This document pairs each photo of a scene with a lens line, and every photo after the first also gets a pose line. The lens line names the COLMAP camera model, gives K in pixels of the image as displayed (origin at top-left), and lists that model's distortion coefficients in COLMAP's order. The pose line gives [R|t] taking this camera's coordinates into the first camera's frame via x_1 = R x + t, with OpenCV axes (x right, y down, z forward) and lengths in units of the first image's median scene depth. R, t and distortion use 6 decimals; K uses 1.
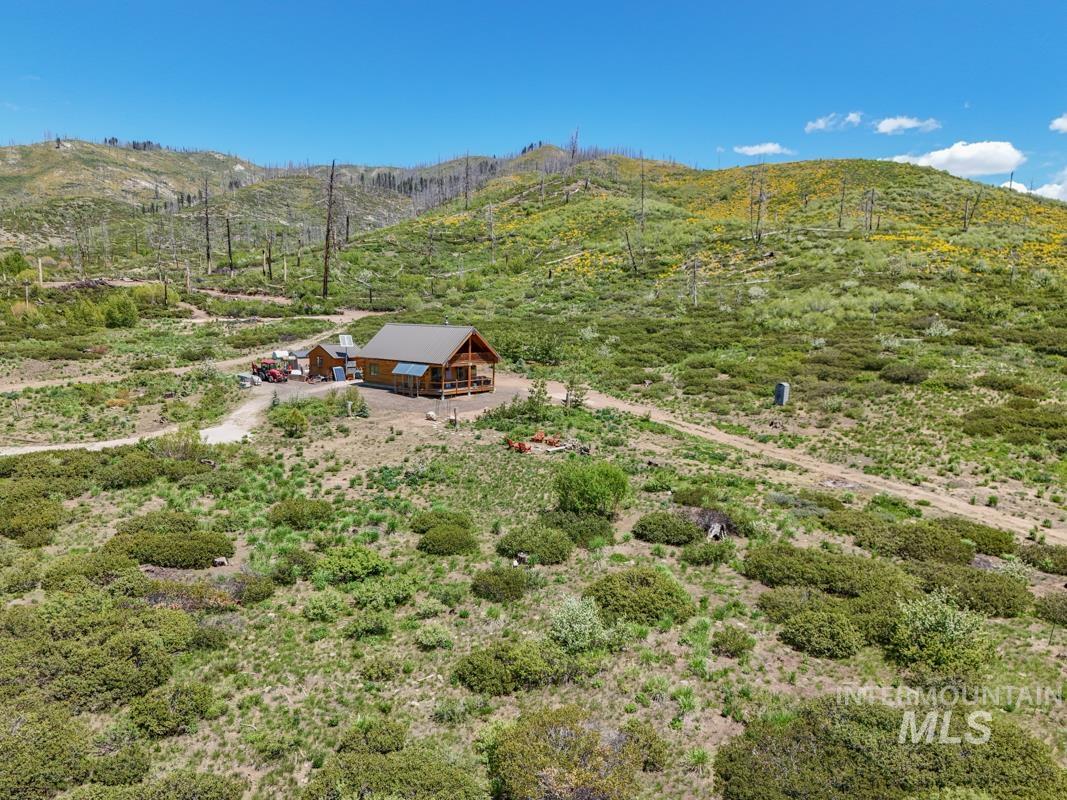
lens RADIAL K [[781.7, 0, 532.8], [0, 781.7, 400.5], [0, 0, 1]] dist [0.051870, -0.045722]
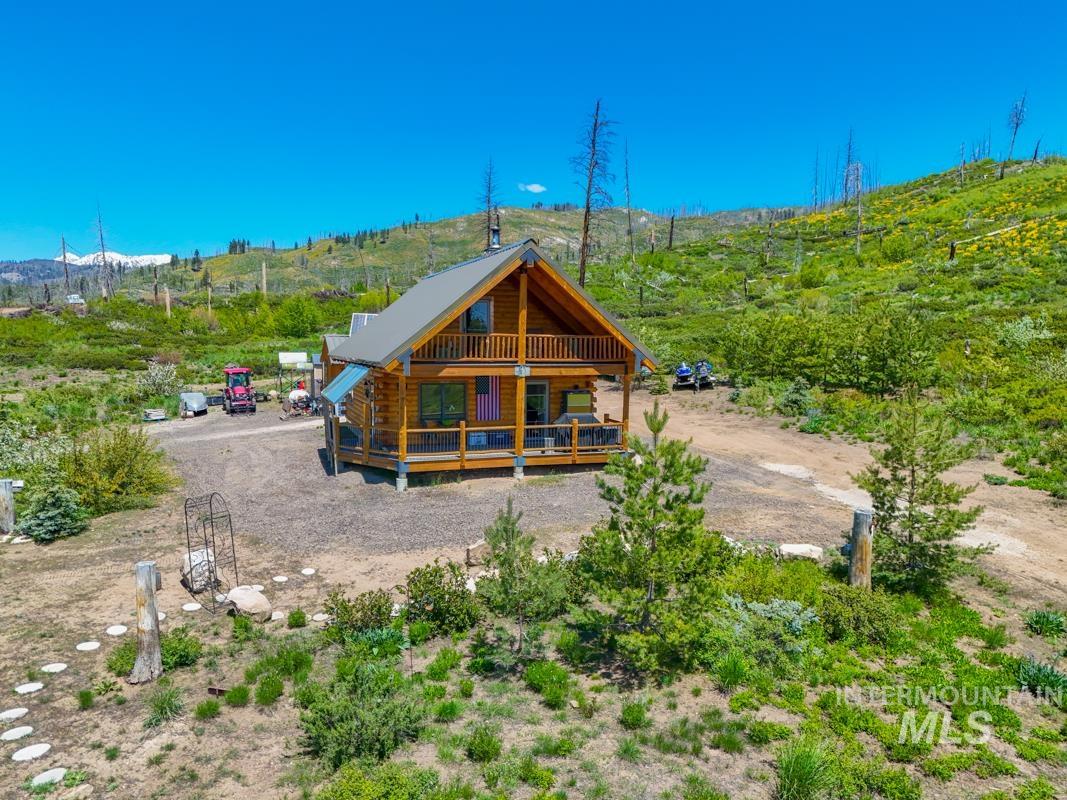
lens RADIAL K [[781.7, 0, 533.7], [0, 781.7, 398.6], [0, 0, 1]] dist [0.051870, -0.045722]
pose [[0.880050, 0.030744, -0.473884, 0.032528], [-0.059404, 0.997191, -0.045626, -0.012059], [0.471150, 0.068304, 0.879405, 0.390982]]
